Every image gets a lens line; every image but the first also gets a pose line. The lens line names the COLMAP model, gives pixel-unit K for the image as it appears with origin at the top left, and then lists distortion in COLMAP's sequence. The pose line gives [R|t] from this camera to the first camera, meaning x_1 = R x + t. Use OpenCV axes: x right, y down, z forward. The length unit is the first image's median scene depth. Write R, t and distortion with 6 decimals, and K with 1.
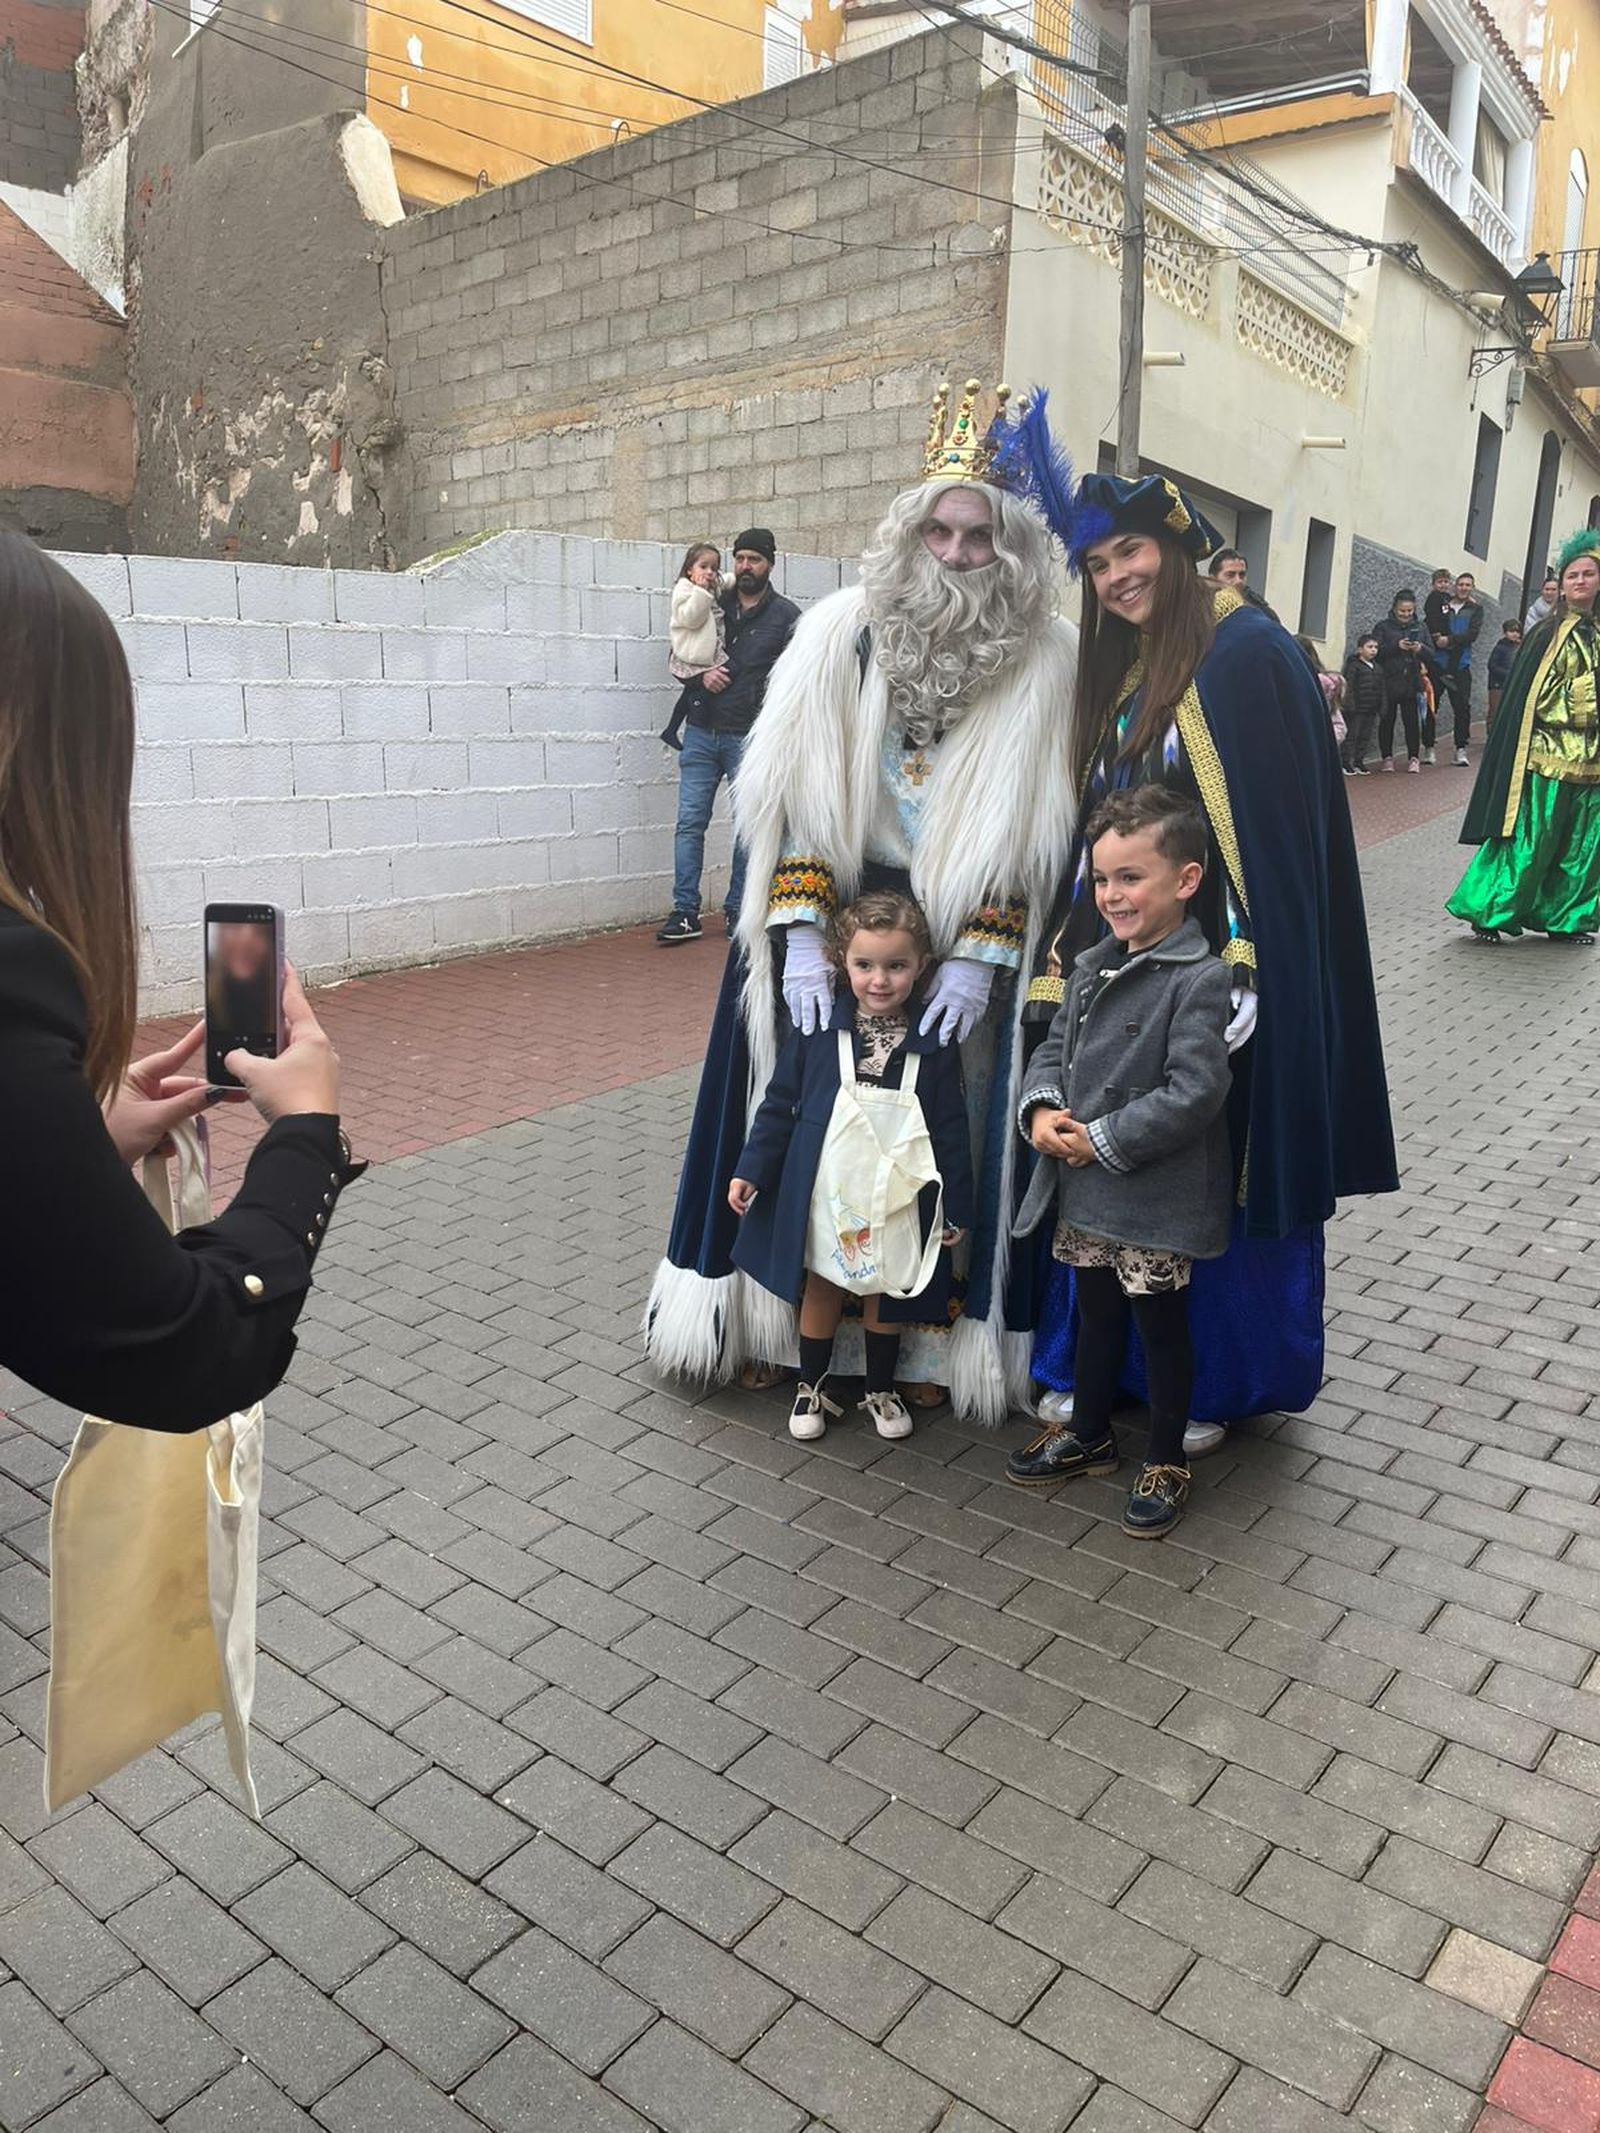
lens RADIAL K [[1623.6, 0, 784.1], [0, 1623.6, 1074.4], [0, 0, 1]] dist [0.062235, -0.077389]
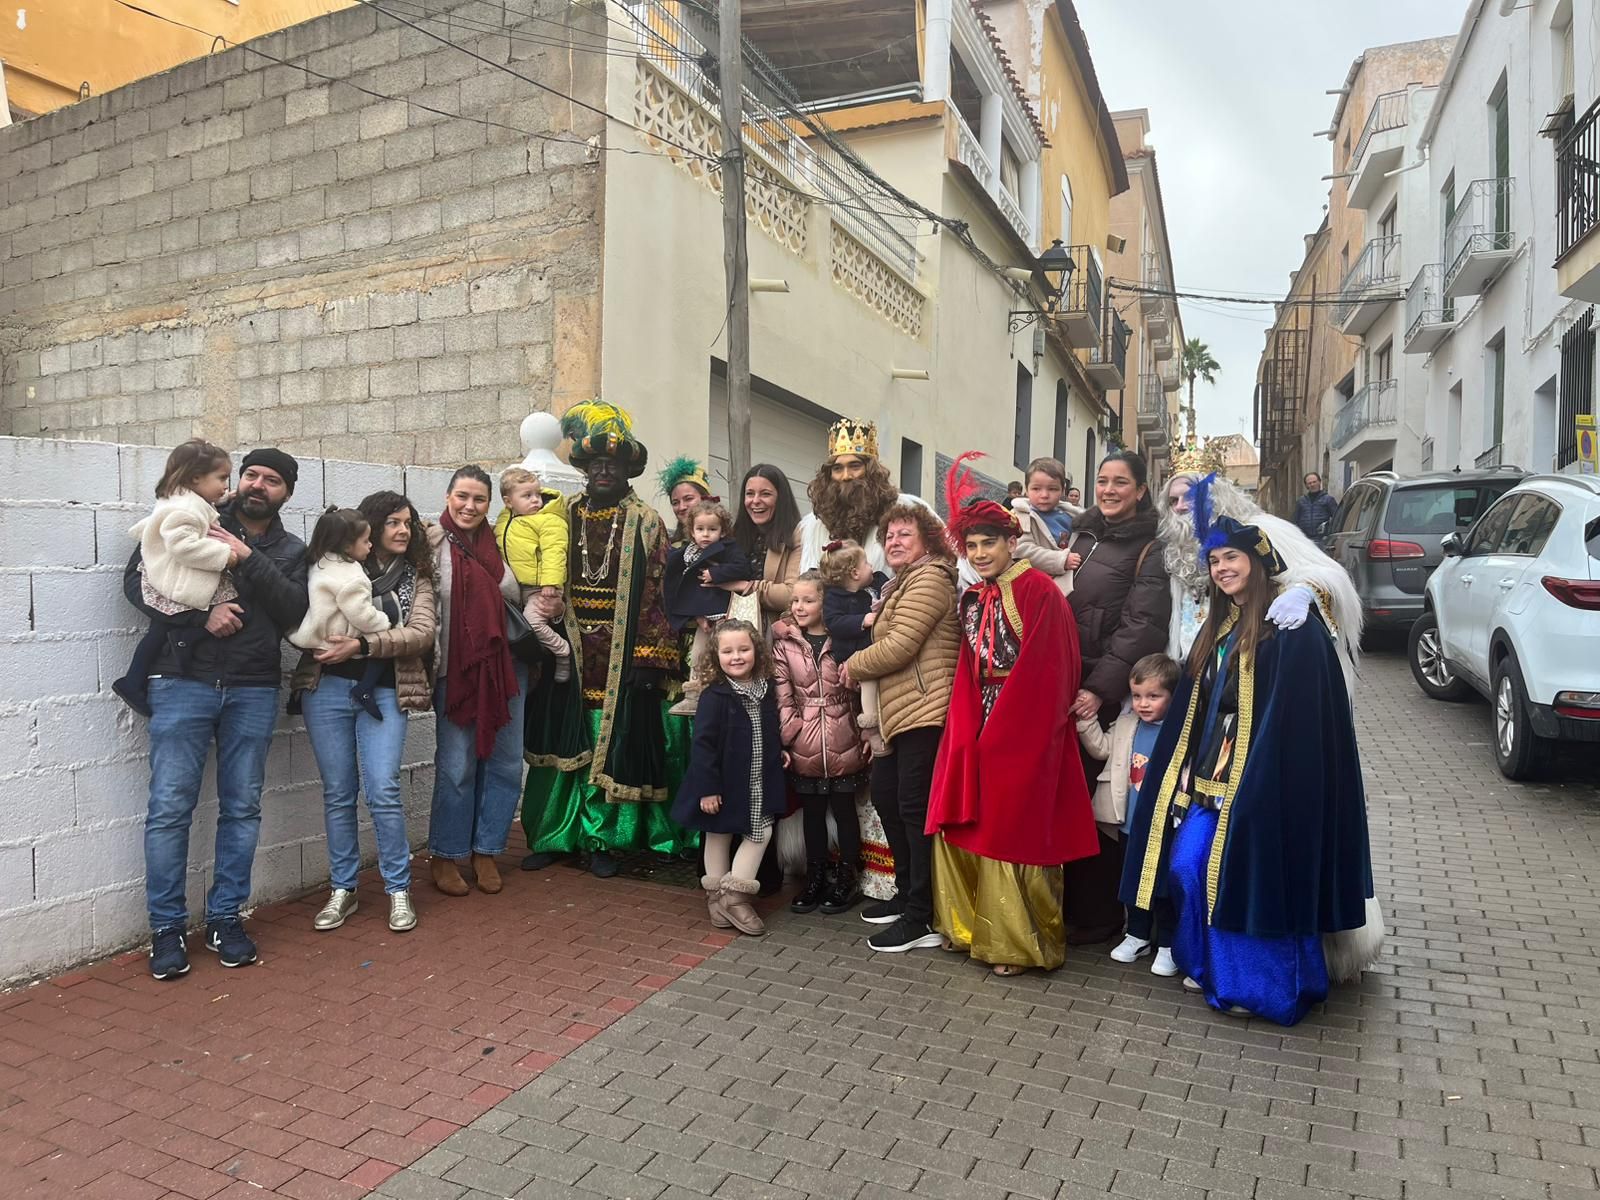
lens RADIAL K [[1217.9, 0, 815.0], [0, 1217.9, 606.2], [0, 0, 1]] dist [0.062235, -0.077389]
pose [[0.968768, -0.012100, 0.247673, 0.061575], [0.057914, 0.982226, -0.178542, -0.091718], [-0.241111, 0.187309, 0.952250, 0.276759]]
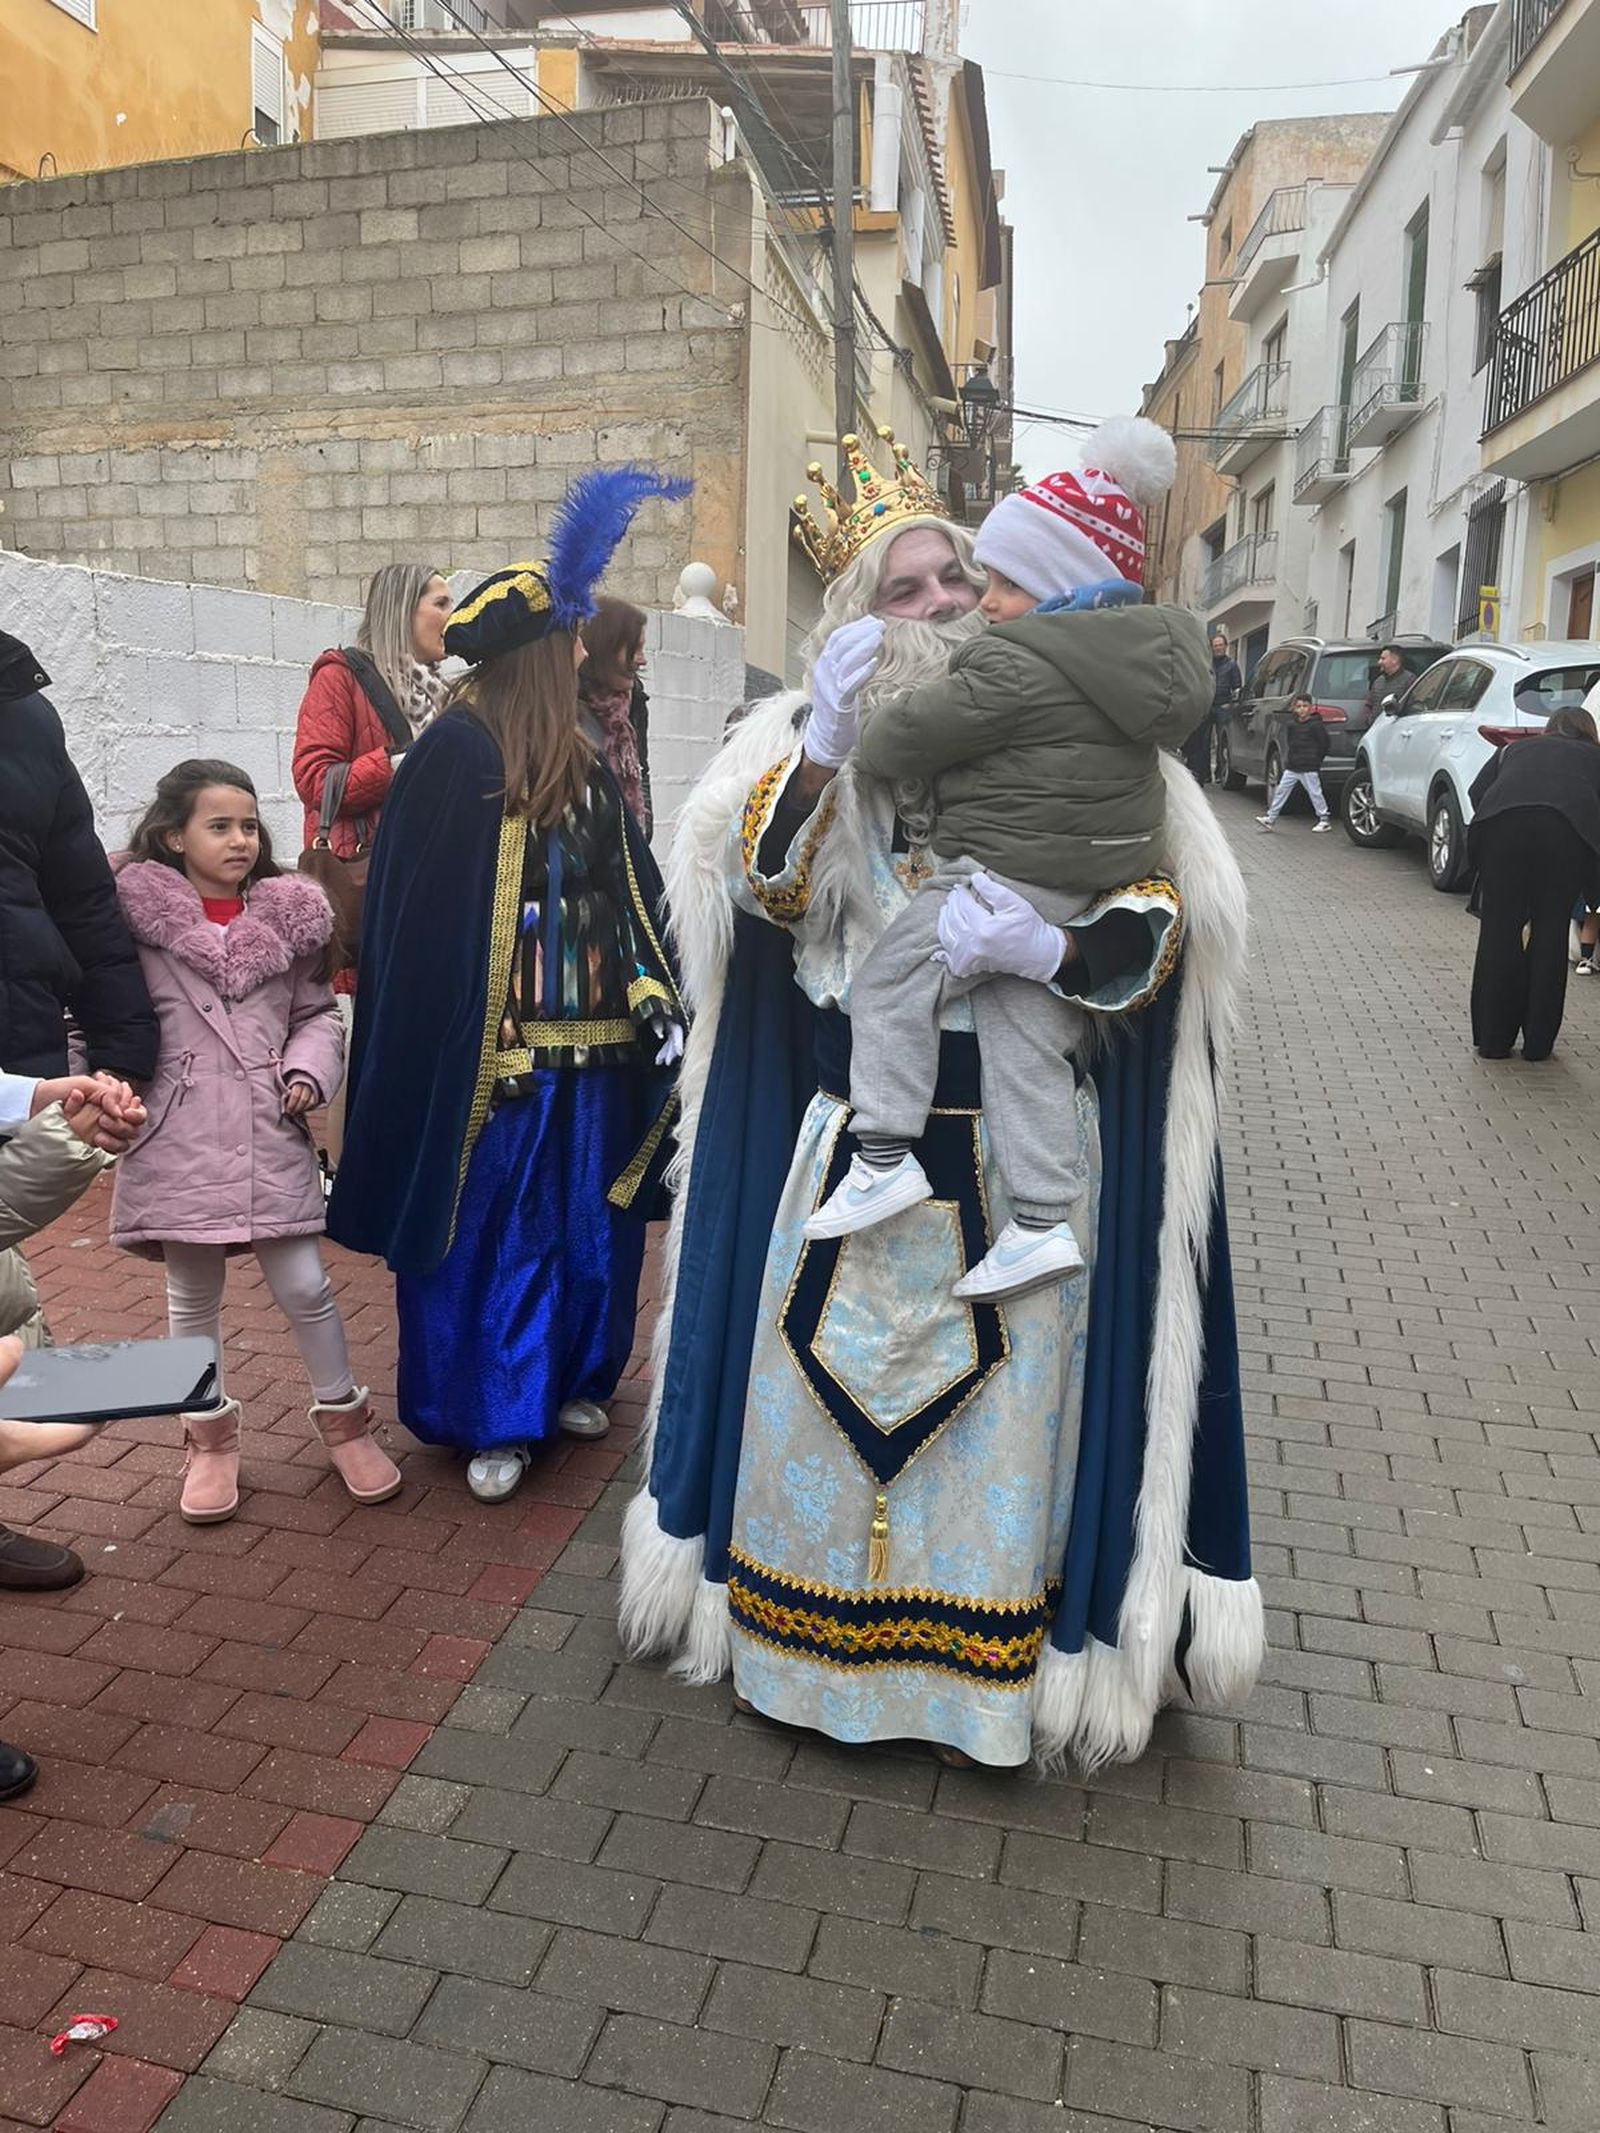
lens RADIAL K [[1623.6, 0, 796.5], [0, 1623.6, 1062.3], [0, 0, 1]] dist [0.062235, -0.077389]
pose [[0.899121, -0.072249, 0.431696, -0.262560], [0.084796, 0.996350, -0.009860, -0.015271], [-0.429407, 0.045472, 0.901965, 0.049353]]
